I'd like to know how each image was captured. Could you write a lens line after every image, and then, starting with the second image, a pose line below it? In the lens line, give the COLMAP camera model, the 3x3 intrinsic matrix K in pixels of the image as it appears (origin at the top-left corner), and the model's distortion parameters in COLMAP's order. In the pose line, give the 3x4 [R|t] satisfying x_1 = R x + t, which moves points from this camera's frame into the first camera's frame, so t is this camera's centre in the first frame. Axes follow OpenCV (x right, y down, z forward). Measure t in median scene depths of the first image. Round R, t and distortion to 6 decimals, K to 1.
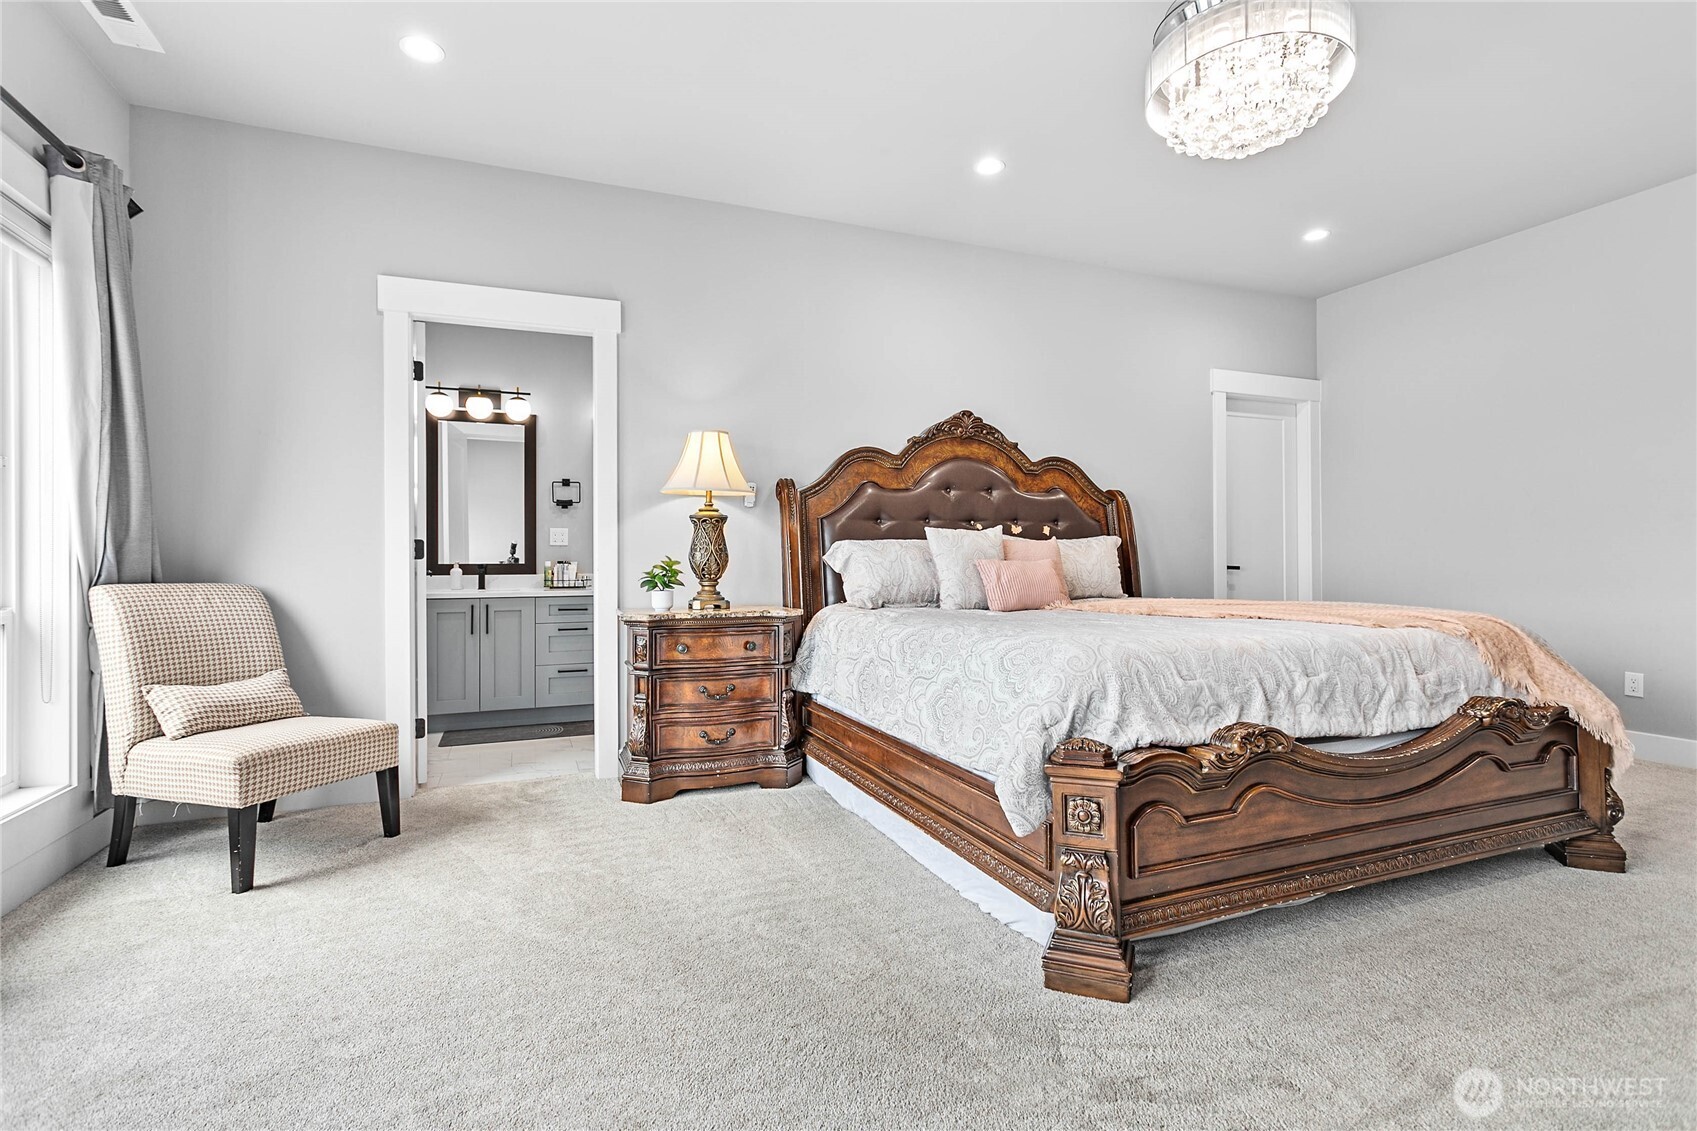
lens RADIAL K [[812.5, 0, 843.7], [0, 812.5, 559.0], [0, 0, 1]] dist [-0.002961, 0.000409]
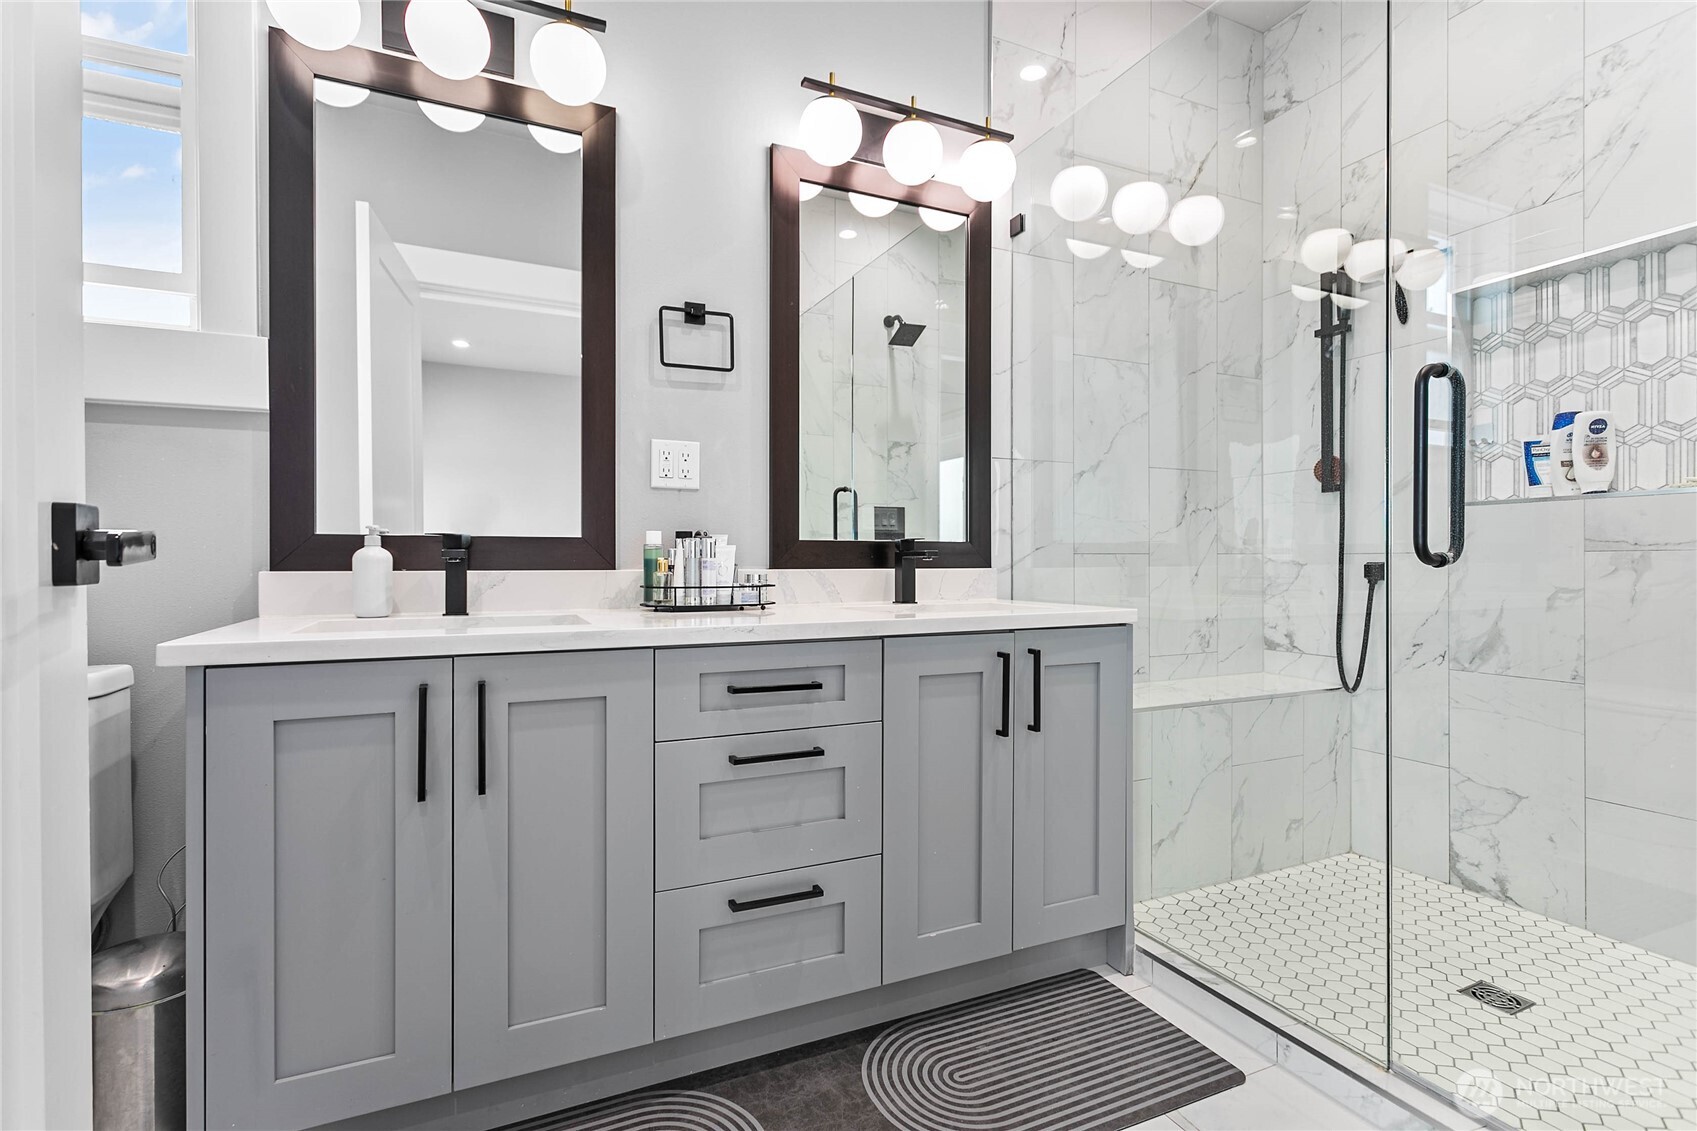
lens RADIAL K [[812.5, 0, 848.1], [0, 812.5, 571.2], [0, 0, 1]] dist [-0.002961, 0.000409]
pose [[0.999395, -0.001232, 0.034748, -0.292151], [0.000883, 0.999949, 0.010053, 0.016228], [-0.034759, -0.010016, 0.999346, 0.651212]]
